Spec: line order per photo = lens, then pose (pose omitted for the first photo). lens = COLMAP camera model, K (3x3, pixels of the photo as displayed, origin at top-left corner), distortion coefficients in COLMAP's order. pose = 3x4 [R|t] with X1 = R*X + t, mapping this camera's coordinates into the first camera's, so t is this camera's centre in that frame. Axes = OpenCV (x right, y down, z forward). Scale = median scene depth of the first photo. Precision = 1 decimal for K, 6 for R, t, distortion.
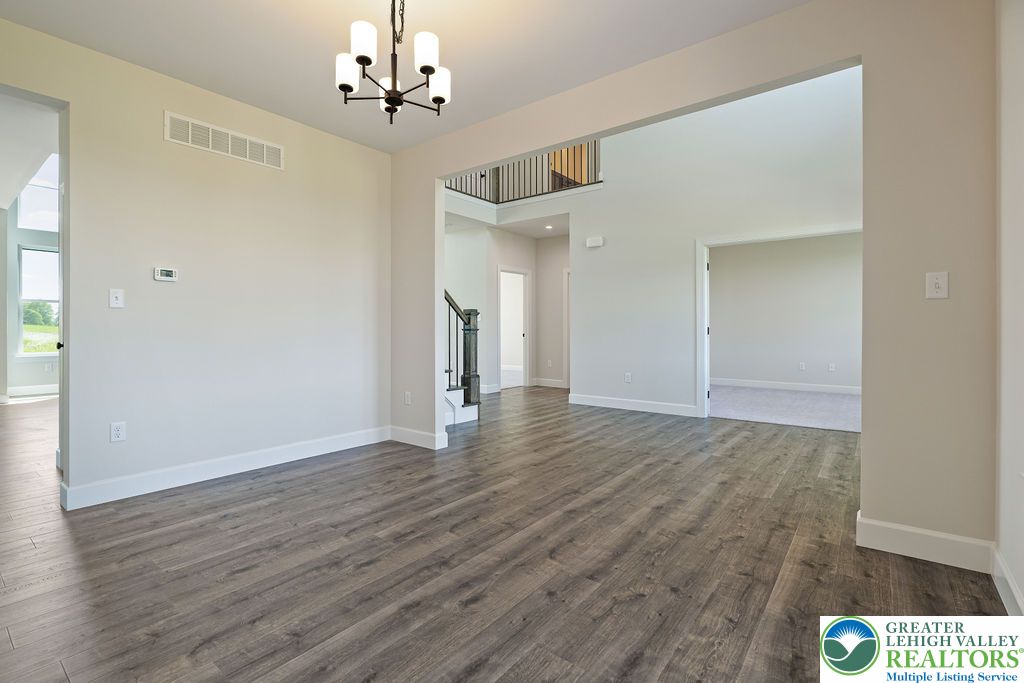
lens RADIAL K [[473.8, 0, 507.0], [0, 473.8, 336.3], [0, 0, 1]] dist [-0.013112, -0.000325]
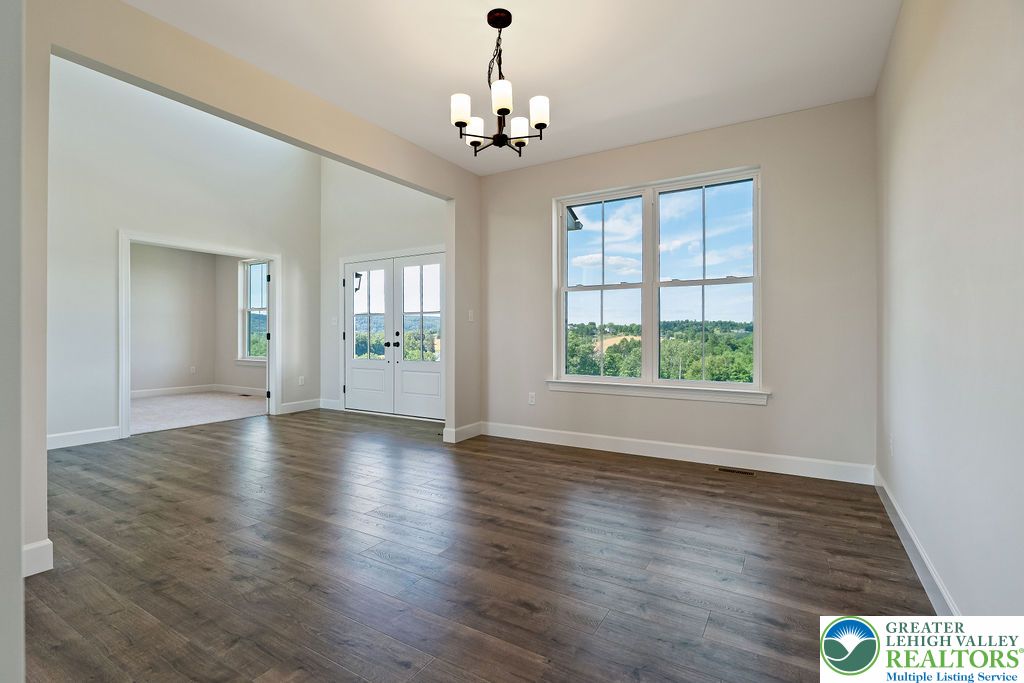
lens RADIAL K [[473.8, 0, 507.6], [0, 473.8, 335.0], [0, 0, 1]] dist [-0.013112, -0.000325]
pose [[-0.115736, -0.003450, 0.993274, -1.542459], [0.013367, 0.999898, 0.005031, -0.026611], [-0.993190, 0.013860, -0.115678, 1.207033]]
